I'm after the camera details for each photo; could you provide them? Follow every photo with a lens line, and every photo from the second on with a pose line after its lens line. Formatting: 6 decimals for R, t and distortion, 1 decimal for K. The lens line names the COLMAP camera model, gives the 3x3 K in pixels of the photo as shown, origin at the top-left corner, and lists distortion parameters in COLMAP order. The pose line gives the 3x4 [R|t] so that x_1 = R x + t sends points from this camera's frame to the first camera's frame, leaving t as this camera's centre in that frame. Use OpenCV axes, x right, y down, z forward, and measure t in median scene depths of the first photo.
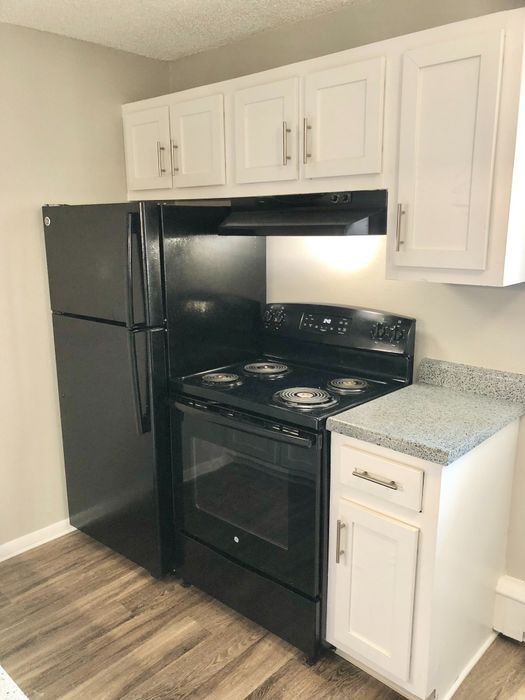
lens RADIAL K [[574.4, 0, 252.5], [0, 574.4, 349.1], [0, 0, 1]] dist [0.026136, -0.008815]
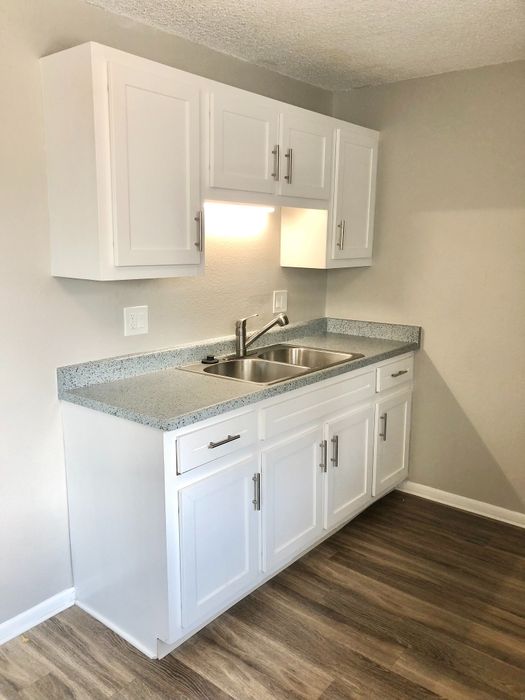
lens RADIAL K [[574.4, 0, 252.5], [0, 574.4, 349.1], [0, 0, 1]] dist [0.026136, -0.008815]
pose [[0.060367, 0.196664, -0.978611, 0.699105], [-0.221665, 0.958560, 0.178961, -0.065287], [0.973253, 0.206121, 0.101458, 0.362829]]
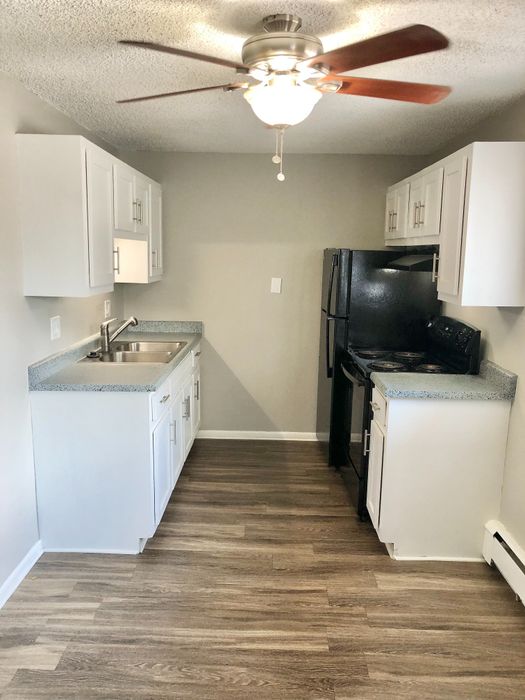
lens RADIAL K [[574.4, 0, 252.5], [0, 574.4, 349.1], [0, 0, 1]] dist [0.026136, -0.008815]
pose [[0.662572, 0.144075, -0.735011, 0.993443], [-0.182772, 0.982760, 0.027879, 0.057183], [0.726356, 0.115868, 0.677482, -0.397114]]
